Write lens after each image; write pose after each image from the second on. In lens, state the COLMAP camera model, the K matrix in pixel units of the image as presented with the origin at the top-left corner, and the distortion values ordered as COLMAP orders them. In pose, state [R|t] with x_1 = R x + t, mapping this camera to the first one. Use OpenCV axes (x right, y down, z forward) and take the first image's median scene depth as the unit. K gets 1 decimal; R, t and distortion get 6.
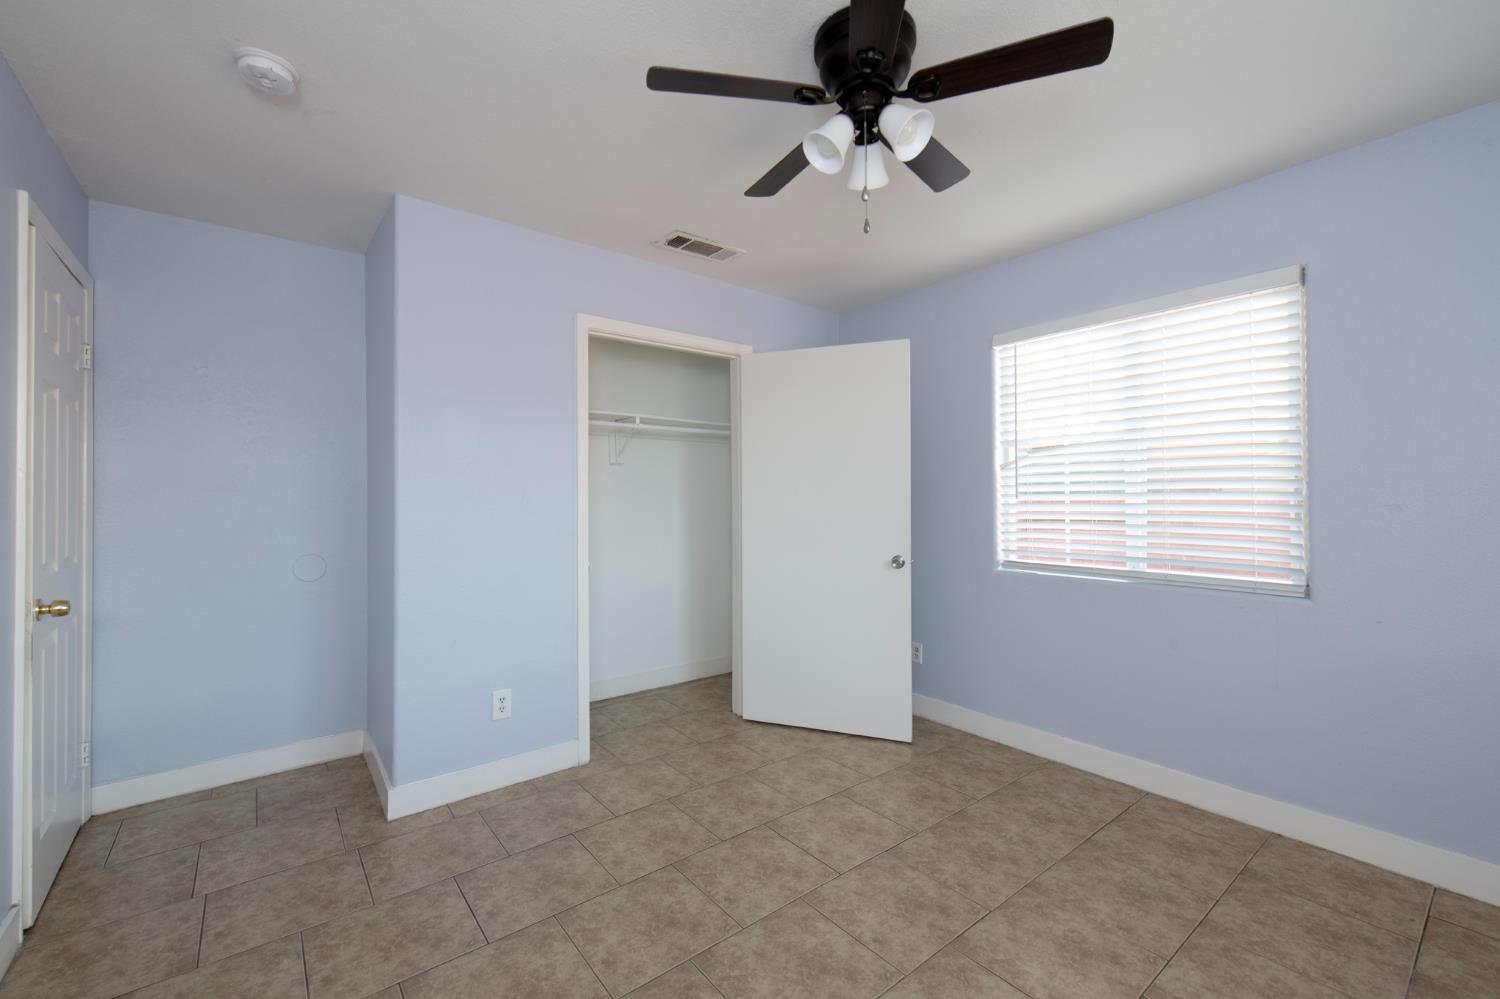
lens RADIAL K [[624.4, 0, 749.4], [0, 624.4, 503.4], [0, 0, 1]] dist [0.016461, 0.000051]
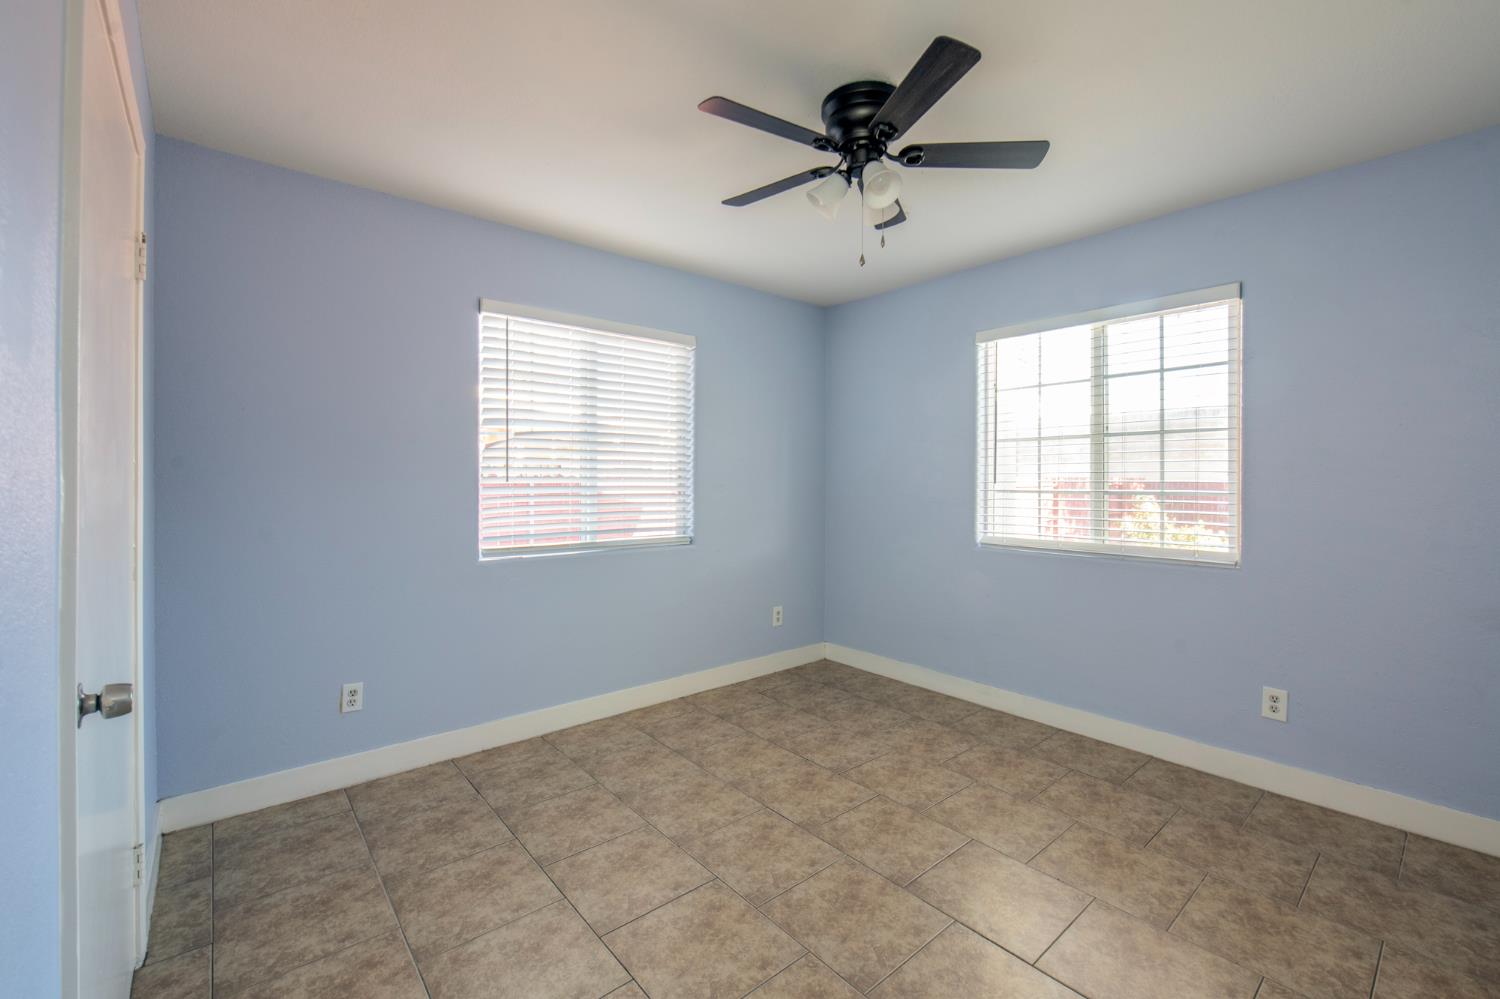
lens RADIAL K [[630.3, 0, 750.0], [0, 630.3, 499.5], [0, 0, 1]] dist [-0.004274, -0.000762]
pose [[-0.038962, -0.025594, 0.998913, -0.611801], [0.002912, 0.999665, 0.025727, -0.005069], [-0.999236, 0.003911, -0.038874, 0.762616]]
